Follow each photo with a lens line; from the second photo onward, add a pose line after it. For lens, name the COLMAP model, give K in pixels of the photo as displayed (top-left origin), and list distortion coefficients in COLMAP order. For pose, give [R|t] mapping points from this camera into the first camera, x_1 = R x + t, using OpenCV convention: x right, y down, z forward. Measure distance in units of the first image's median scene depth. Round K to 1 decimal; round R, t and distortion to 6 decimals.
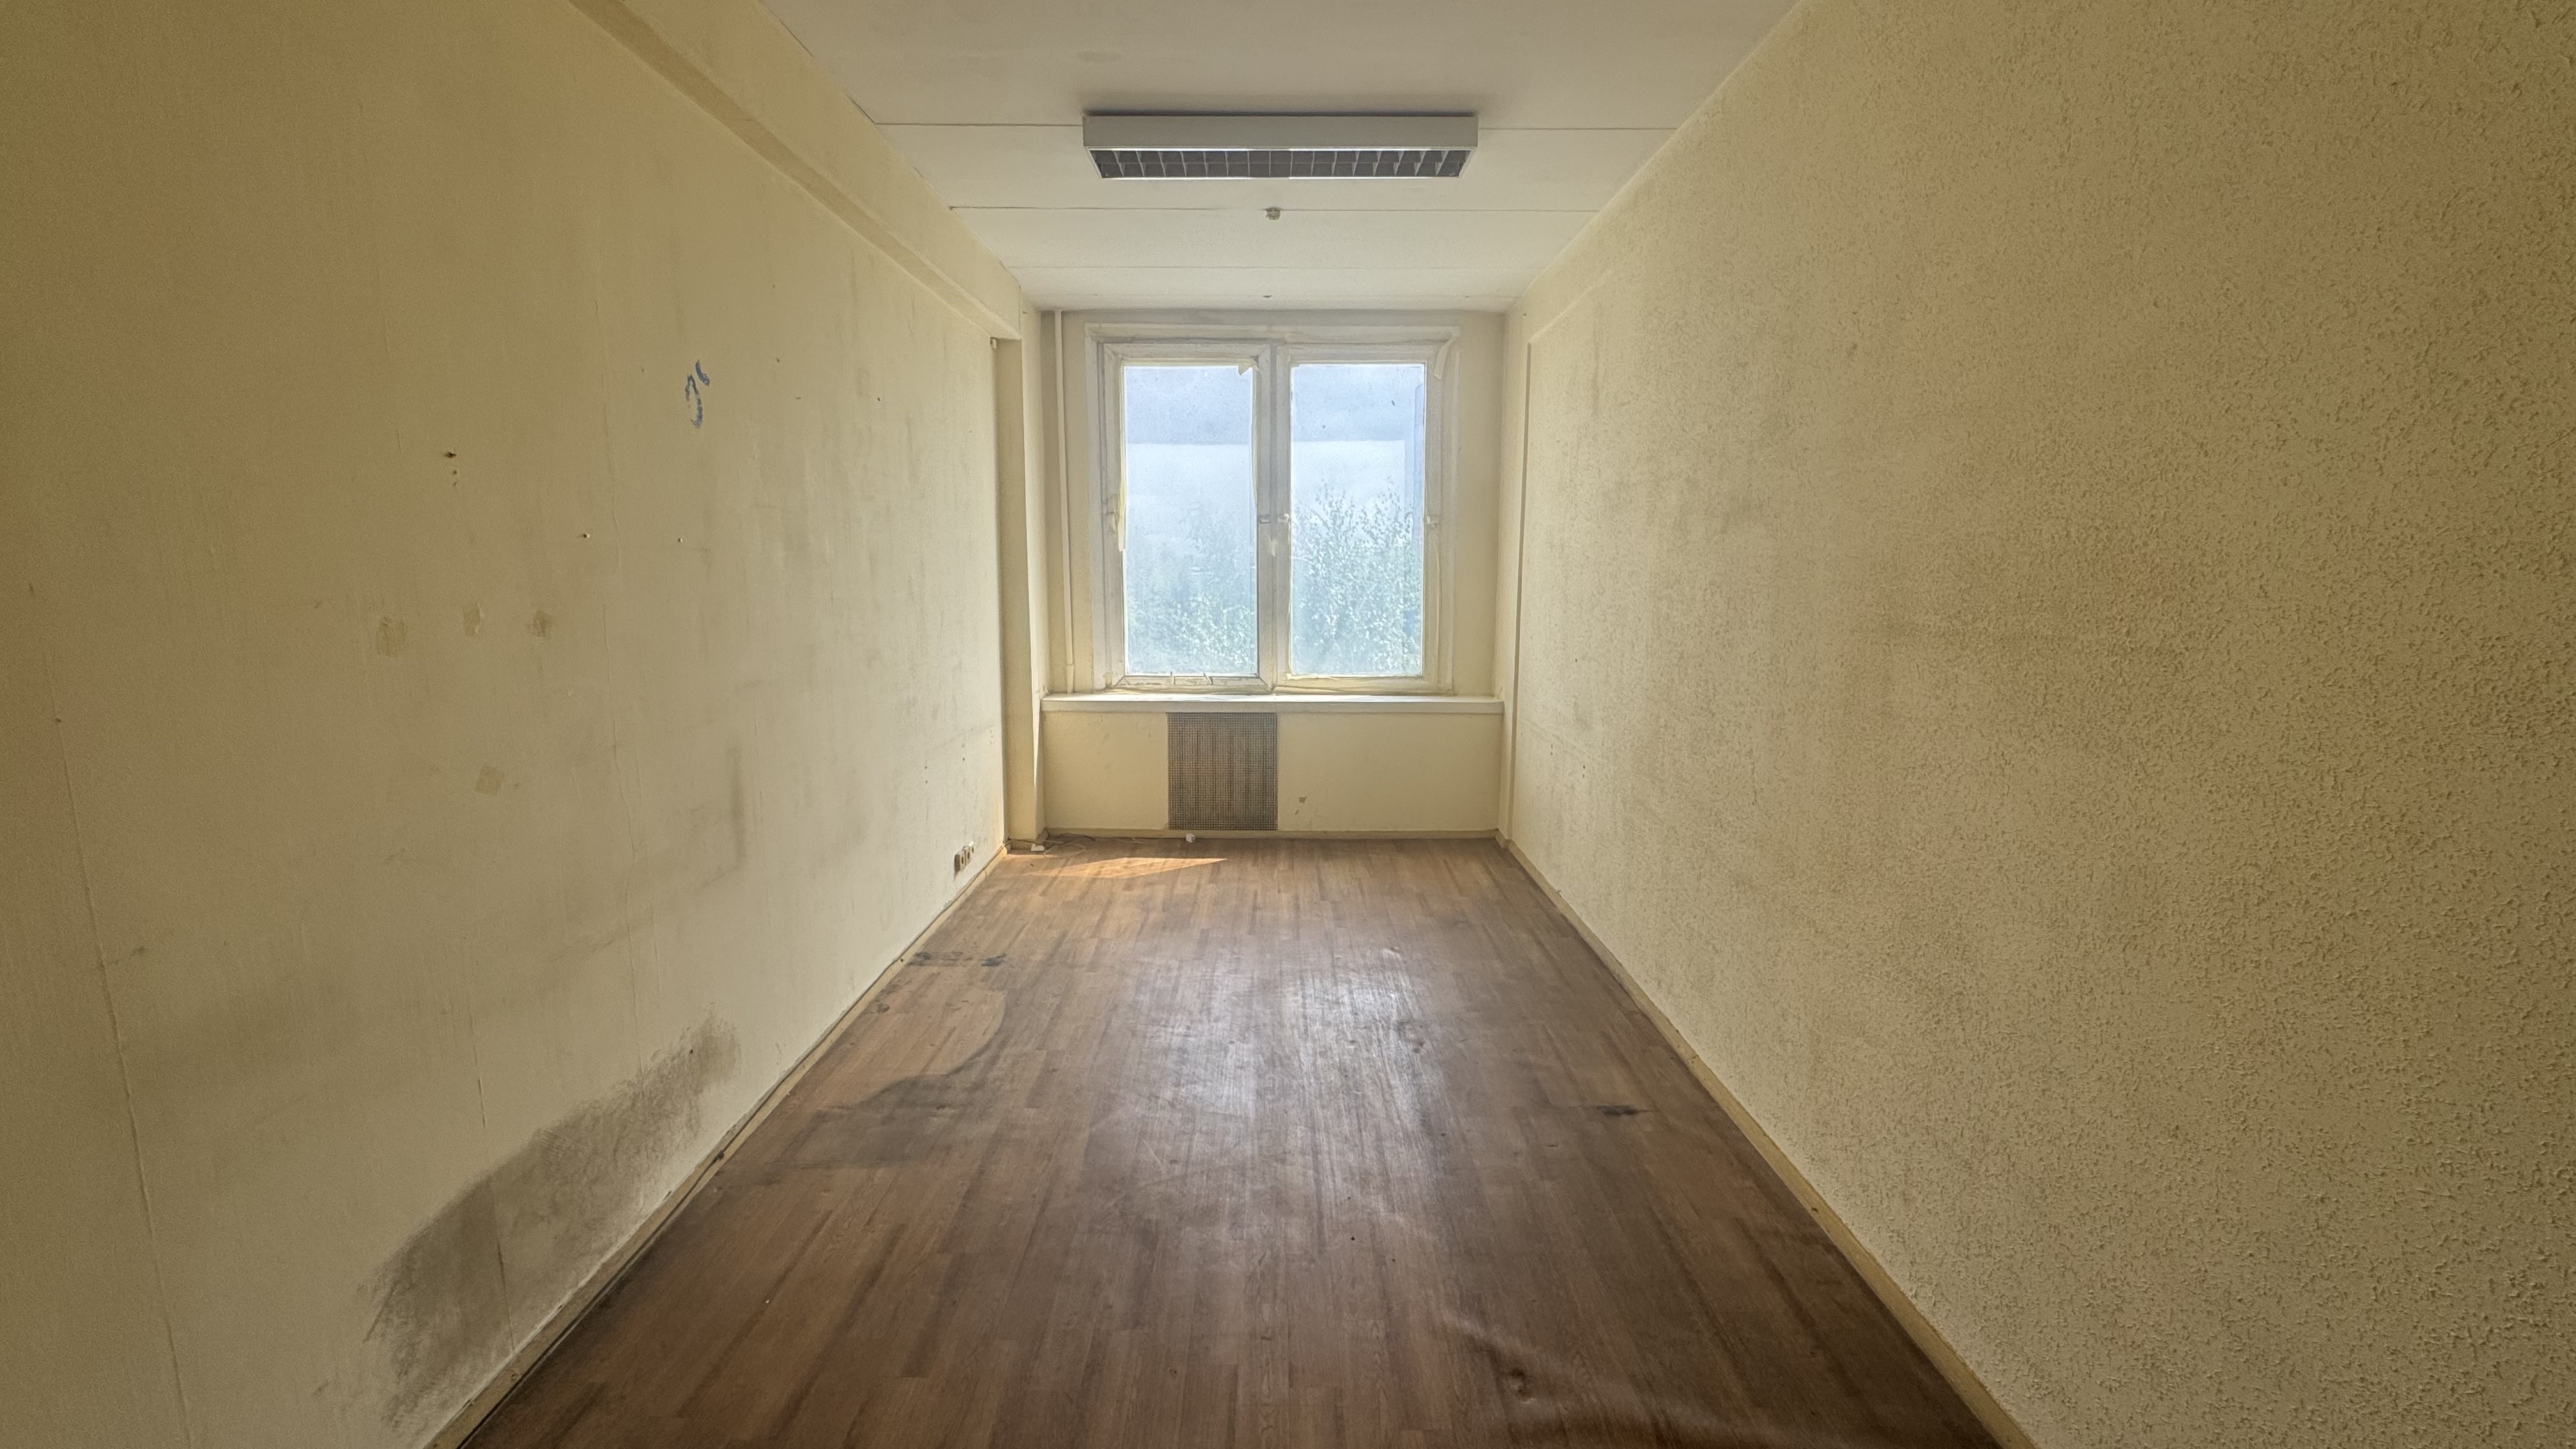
lens RADIAL K [[1028.0, 0, 1288.0], [0, 1028.0, 724.5], [0, 0, 1]] dist [-0.001878, -0.000324]
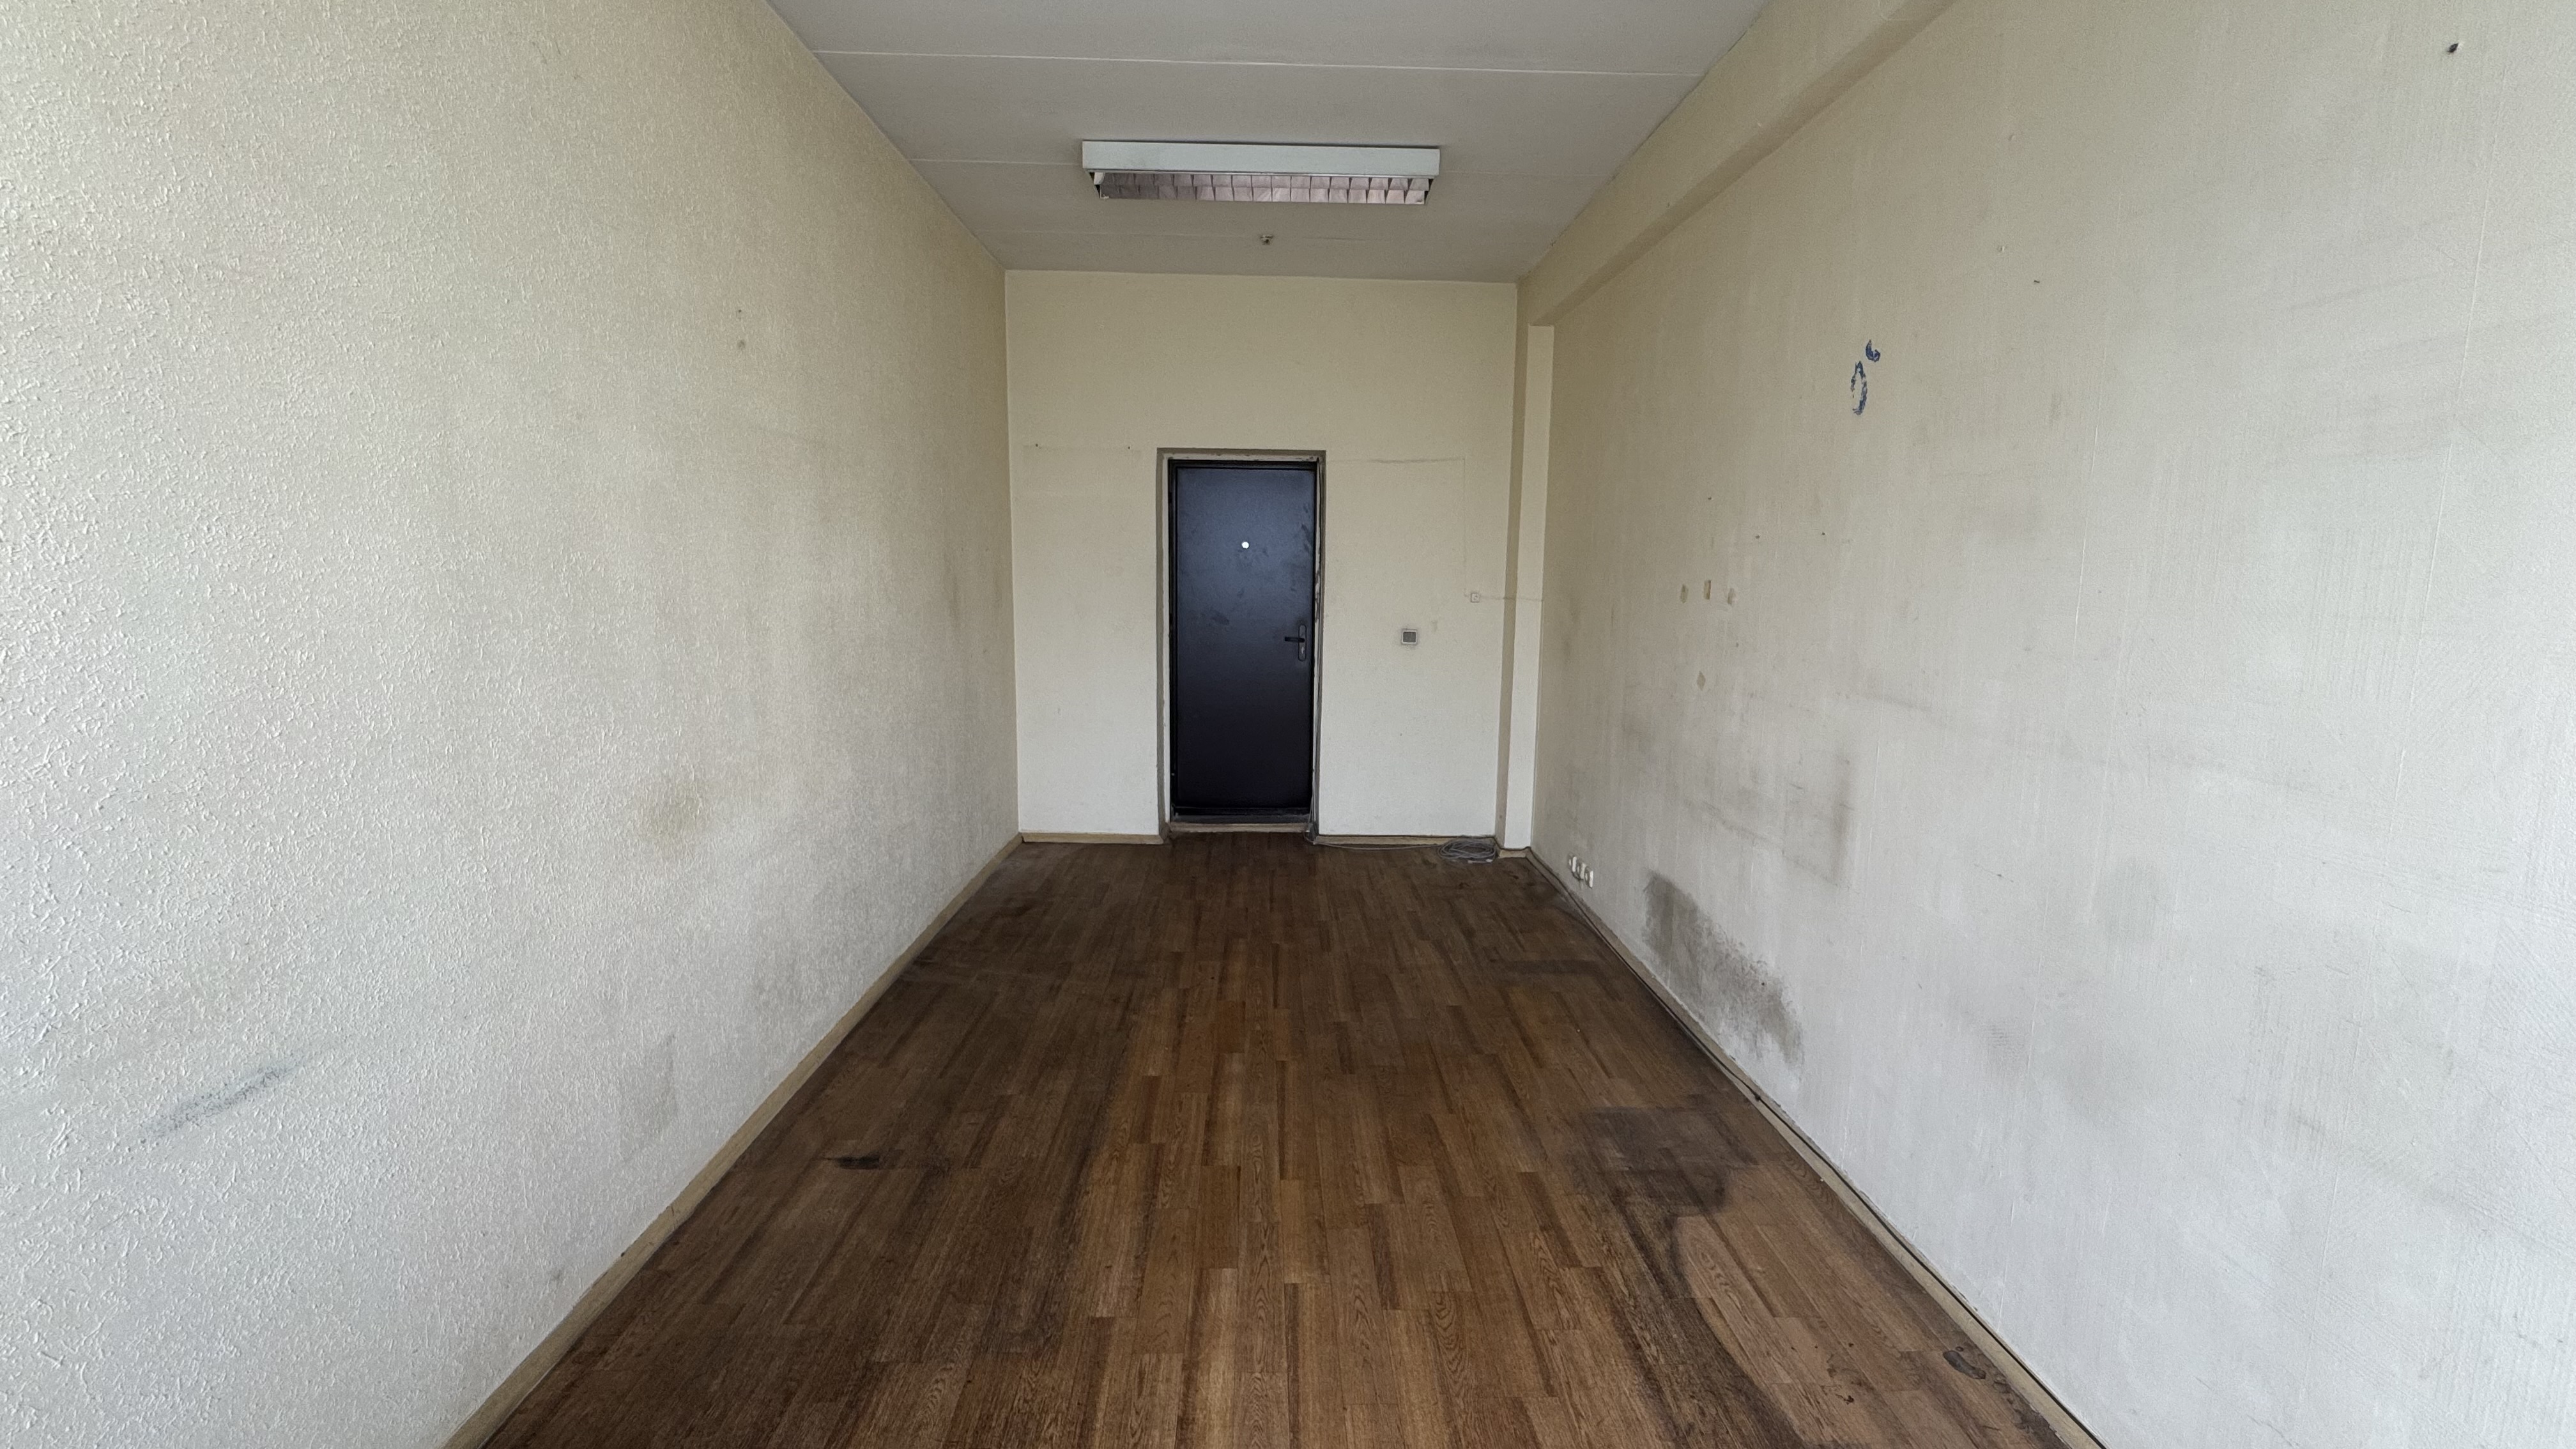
lens RADIAL K [[1028.0, 0, 1288.0], [0, 1028.0, 724.5], [0, 0, 1]] dist [-0.001878, -0.000324]
pose [[-0.999774, -0.015949, -0.014021, -0.027932], [-0.019455, 0.952593, 0.303624, -0.261298], [0.008514, 0.303828, -0.952689, 1.777582]]
